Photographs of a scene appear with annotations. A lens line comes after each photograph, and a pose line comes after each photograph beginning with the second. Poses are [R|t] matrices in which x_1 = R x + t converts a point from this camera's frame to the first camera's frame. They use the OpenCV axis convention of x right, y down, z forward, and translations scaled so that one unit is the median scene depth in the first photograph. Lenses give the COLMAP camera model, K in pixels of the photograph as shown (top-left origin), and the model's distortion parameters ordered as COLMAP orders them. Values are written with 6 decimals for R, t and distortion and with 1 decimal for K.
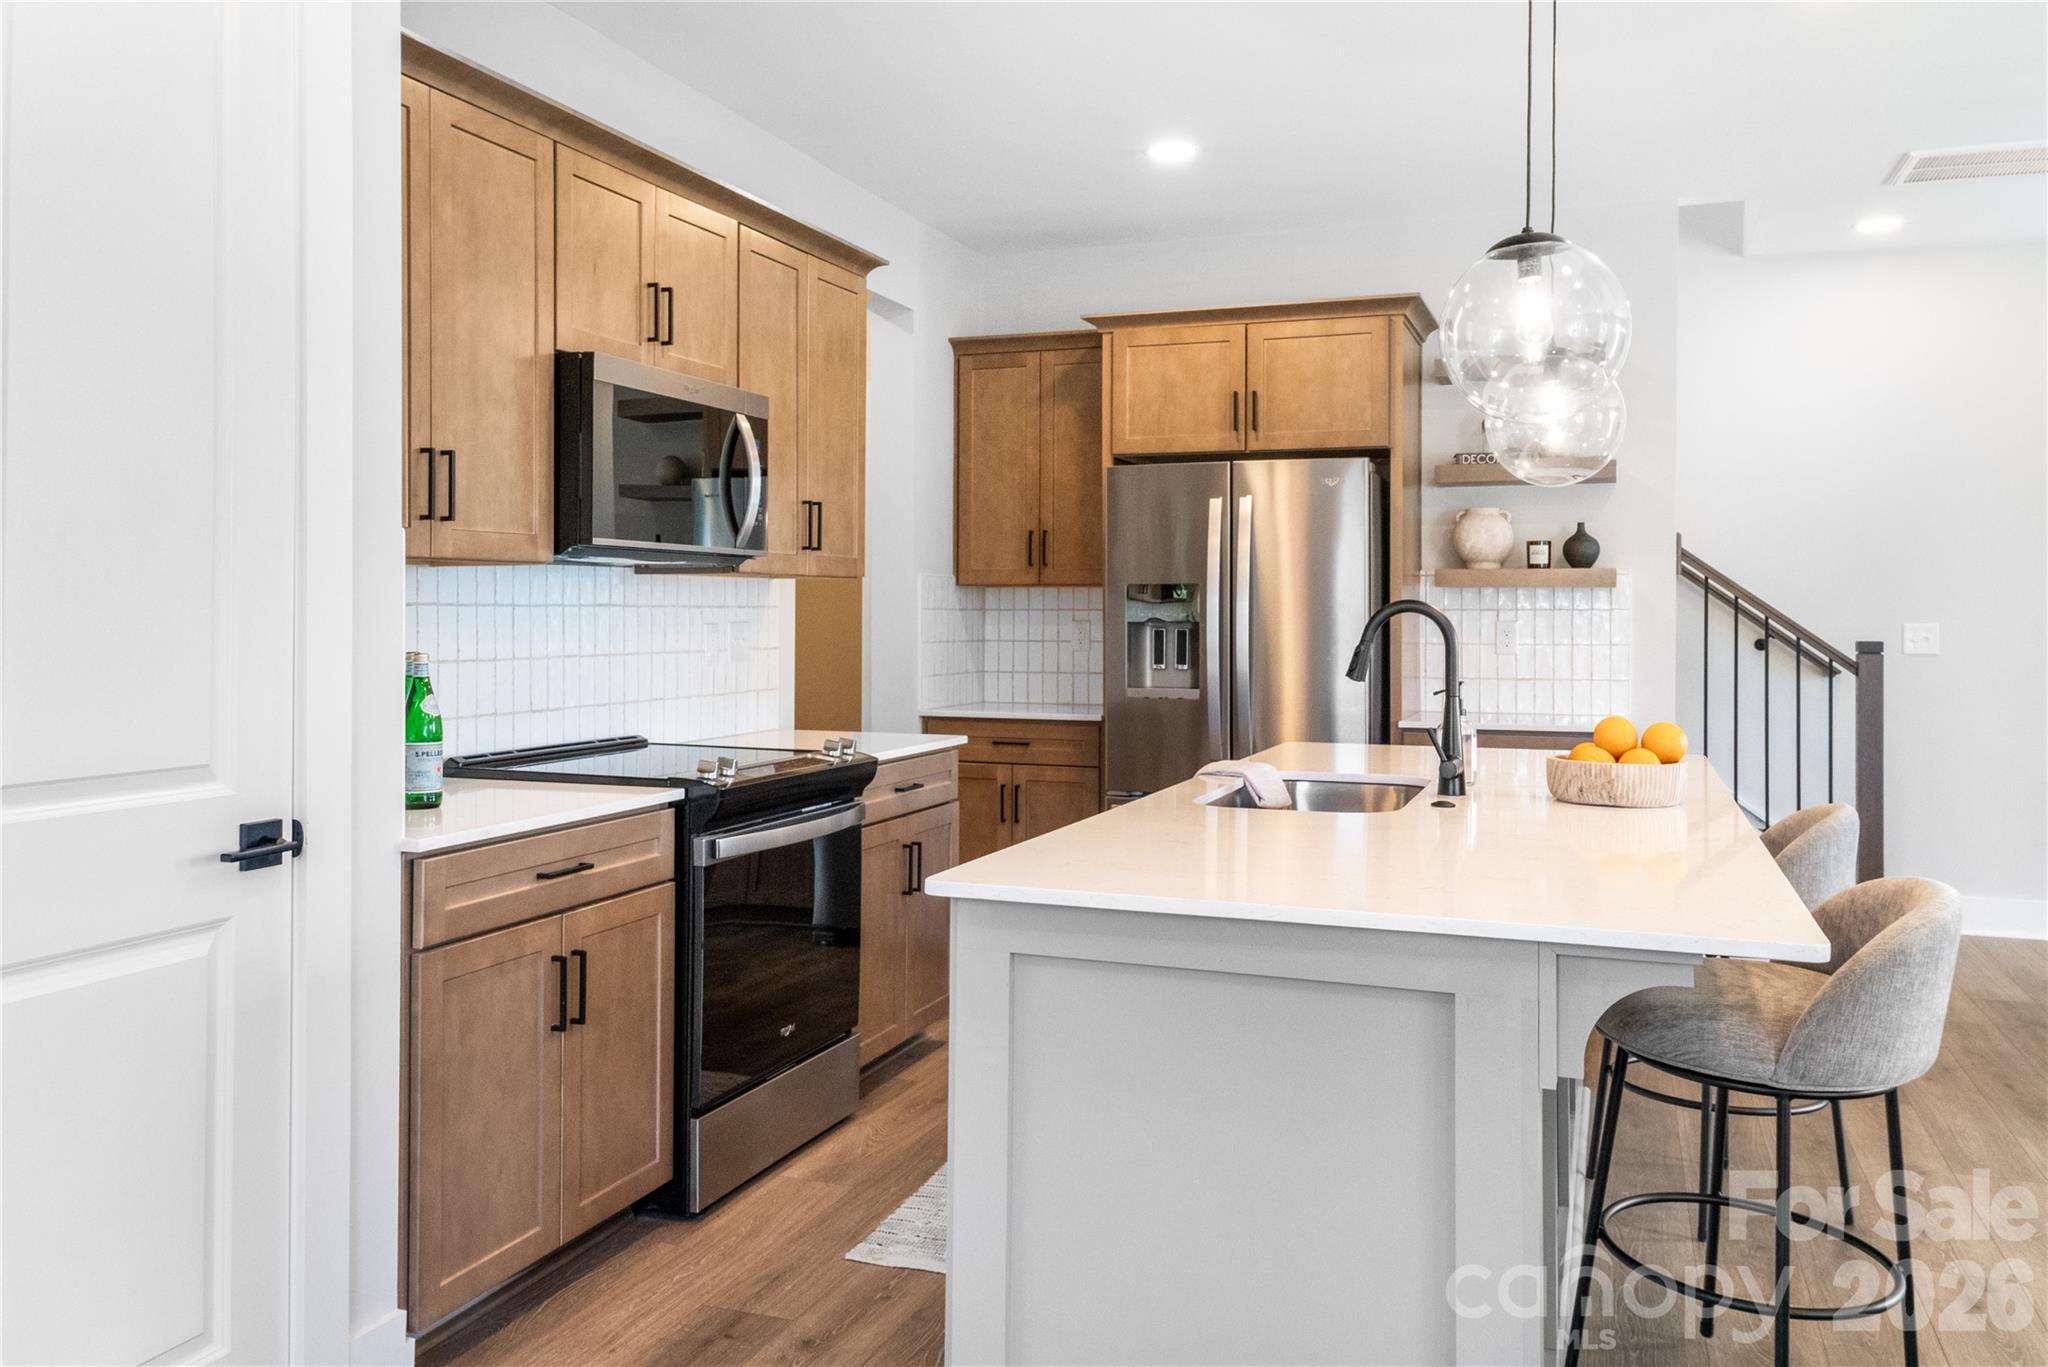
lens RADIAL K [[1612.3, 0, 1069.5], [0, 1612.3, 611.7], [0, 0, 1]] dist [0.028531, -0.017814]
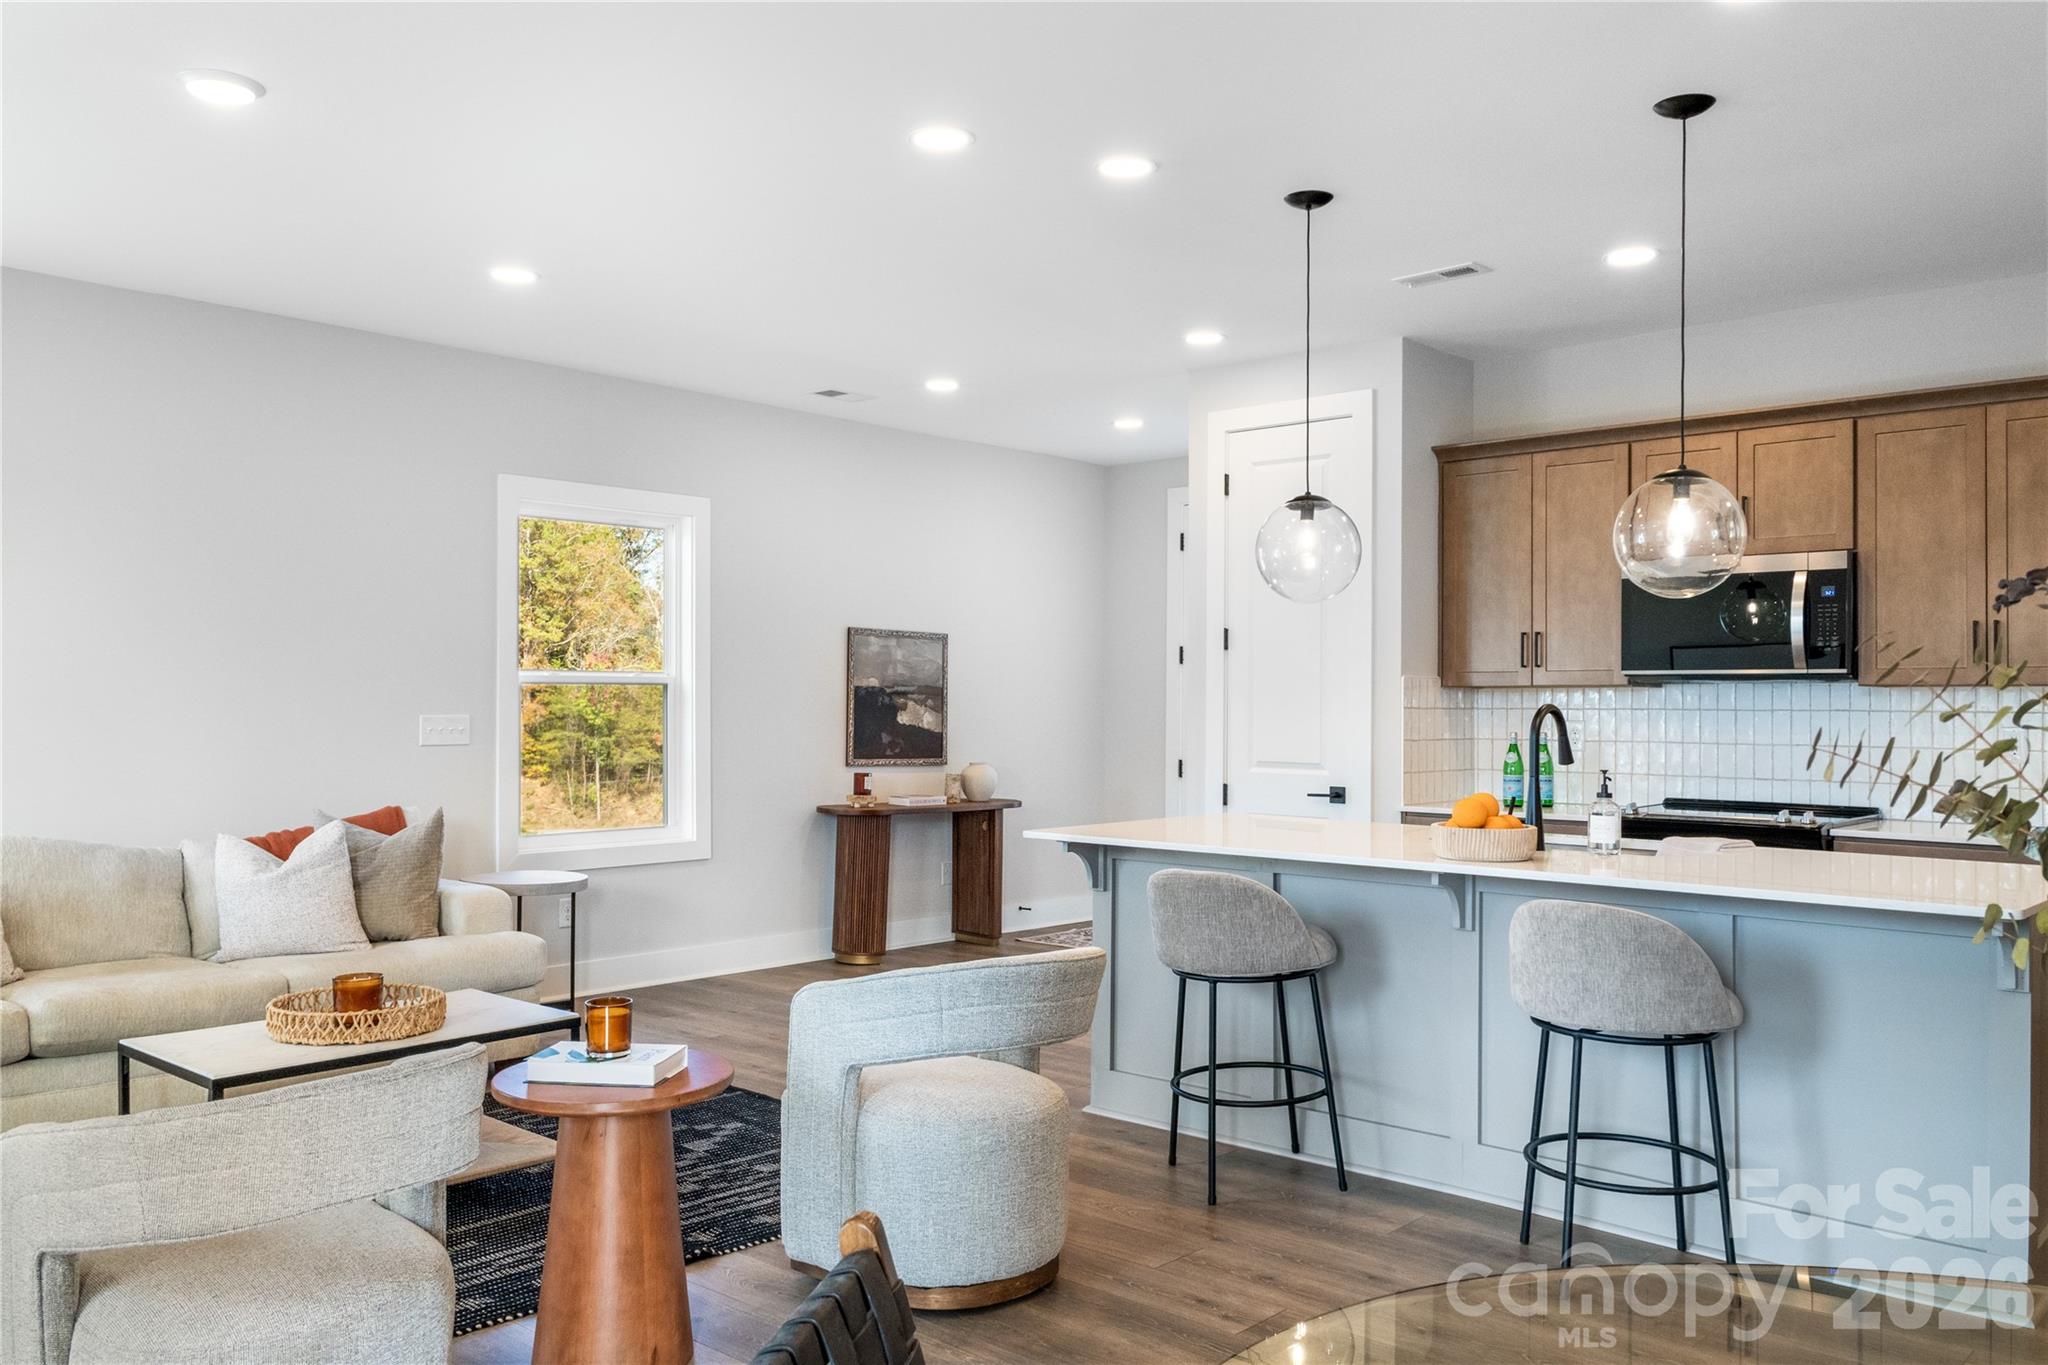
lens RADIAL K [[1612.3, 0, 1027.3], [0, 1612.3, 695.4], [0, 0, 1]] dist [0.028531, -0.017814]
pose [[-0.393283, -0.007146, -0.919390, 0.923097], [-0.006643, 0.999966, -0.004931, -0.003823], [0.919394, 0.004168, -0.393317, 0.654693]]
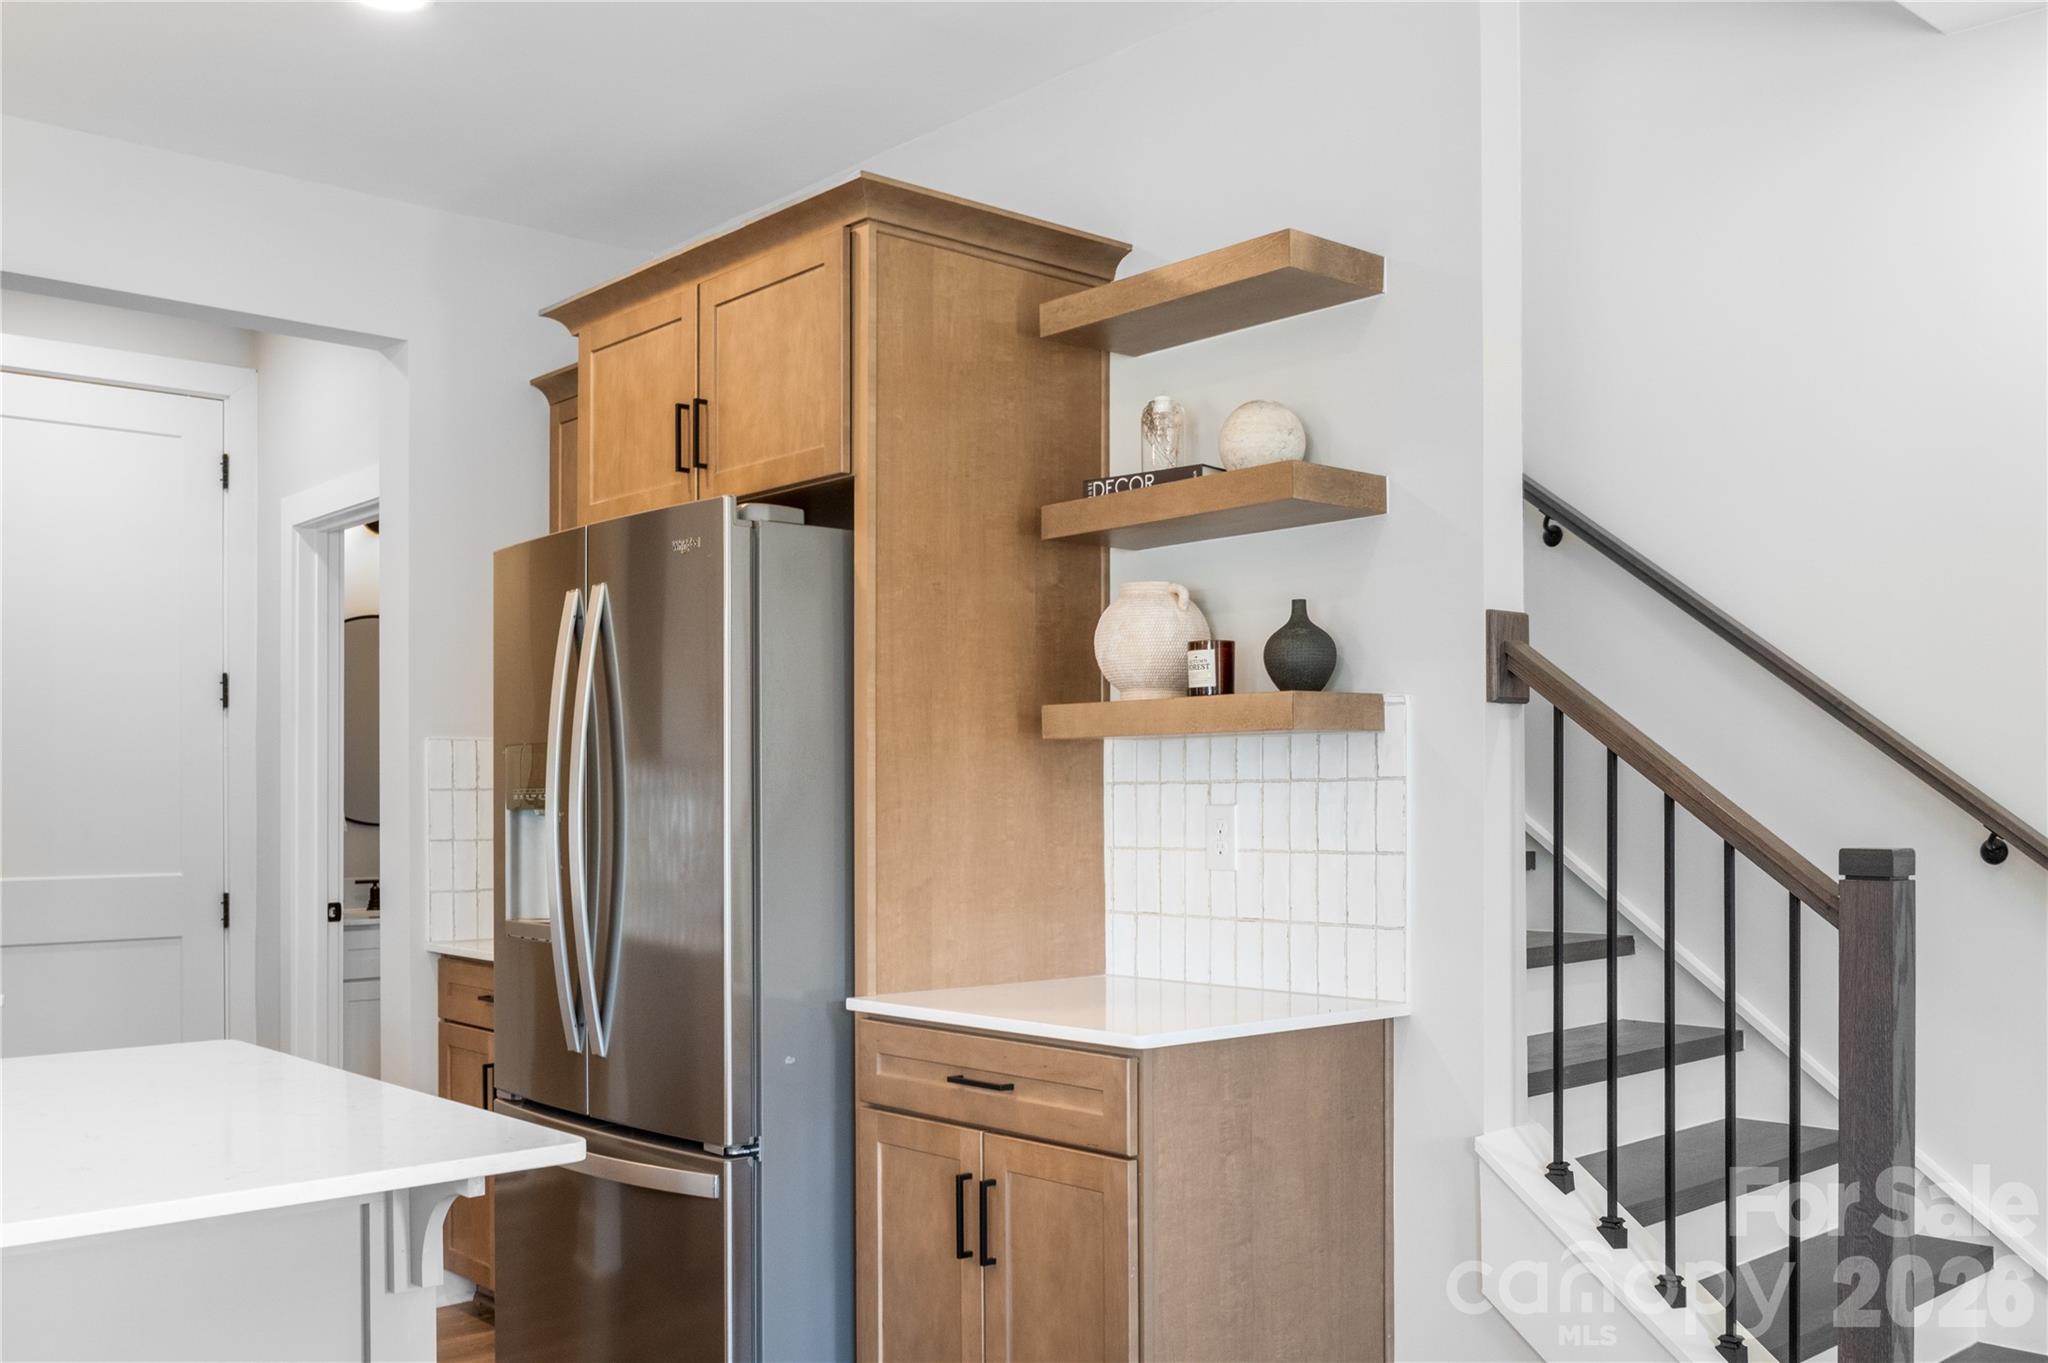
lens RADIAL K [[1809.8, 0, 1040.6], [0, 1809.8, 782.6], [0, 0, 1]] dist [-0.047234, 0.022286]
pose [[0.879008, -0.009432, -0.476714, 0.516408], [0.008267, 0.999956, -0.004541, 0.001567], [0.476736, 0.000051, 0.879047, 0.497802]]
